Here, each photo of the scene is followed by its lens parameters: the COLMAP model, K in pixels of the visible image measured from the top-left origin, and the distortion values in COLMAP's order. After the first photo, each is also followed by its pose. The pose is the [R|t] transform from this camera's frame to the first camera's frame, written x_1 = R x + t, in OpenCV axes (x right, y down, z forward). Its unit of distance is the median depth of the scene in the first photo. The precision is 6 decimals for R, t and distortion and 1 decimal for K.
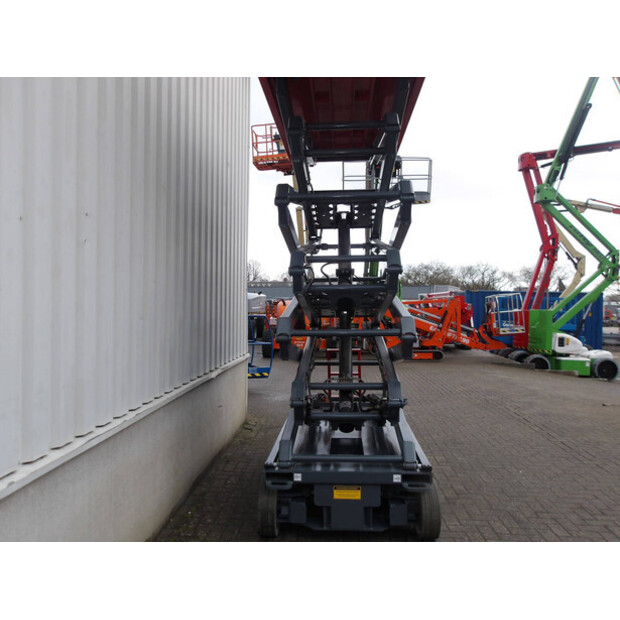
lens RADIAL K [[508.4, 0, 310.0], [0, 508.4, 310.0], [0, 0, 1]] dist [0.004840, 0.014769]
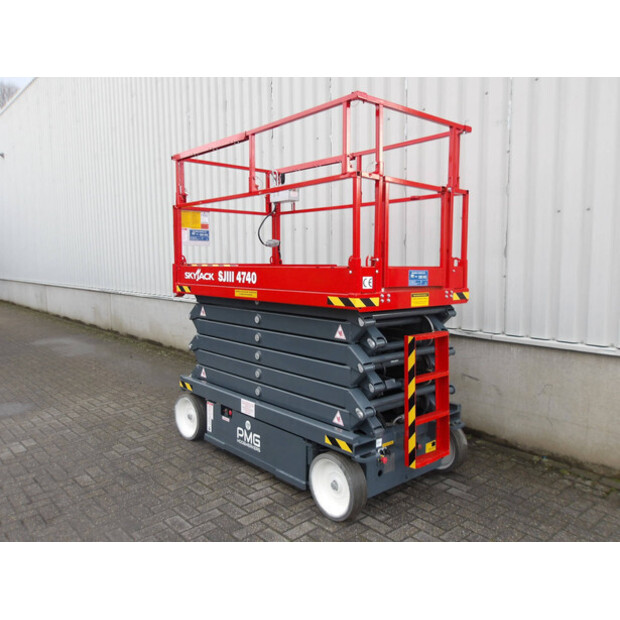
lens RADIAL K [[508.4, 0, 310.0], [0, 508.4, 310.0], [0, 0, 1]] dist [0.004840, 0.014769]
pose [[-0.709023, 0.069680, -0.701735, 0.845765], [-0.004990, 0.994585, 0.103802, -0.011032], [0.705168, 0.077100, -0.704836, 1.976319]]
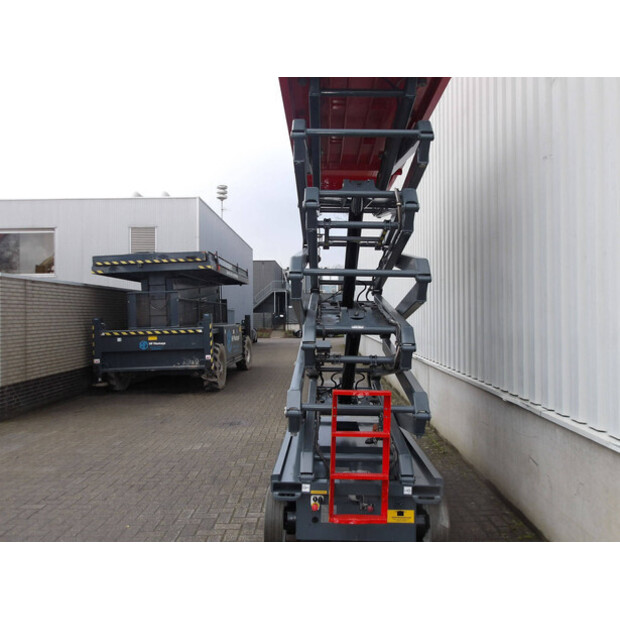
lens RADIAL K [[508.4, 0, 310.0], [0, 508.4, 310.0], [0, 0, 1]] dist [0.004840, 0.014769]
pose [[-0.999005, -0.007319, -0.043991, 0.229254], [-0.007331, 0.999973, 0.000107, -0.019631], [0.043989, 0.000429, -0.999032, 2.373685]]
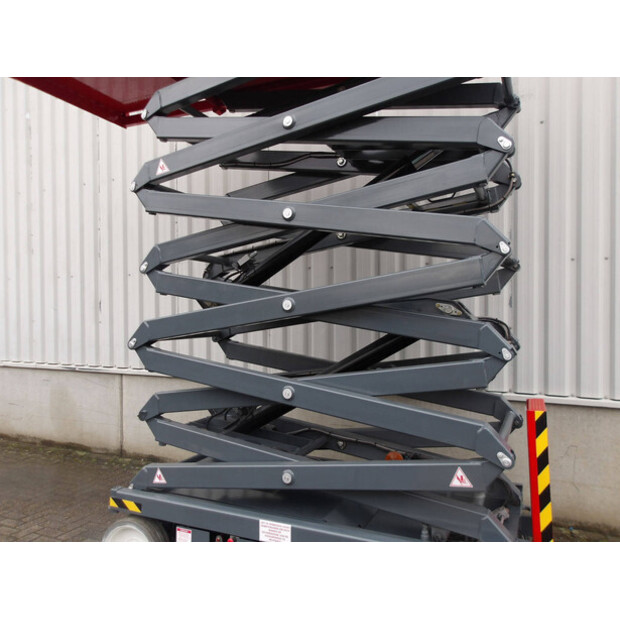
lens RADIAL K [[508.4, 0, 310.0], [0, 508.4, 310.0], [0, 0, 1]] dist [0.004840, 0.014769]
pose [[-0.354680, 0.004486, -0.934977, 0.847623], [-0.007715, 0.999940, 0.007724, -0.012017], [0.934956, 0.009953, -0.354624, 1.468692]]
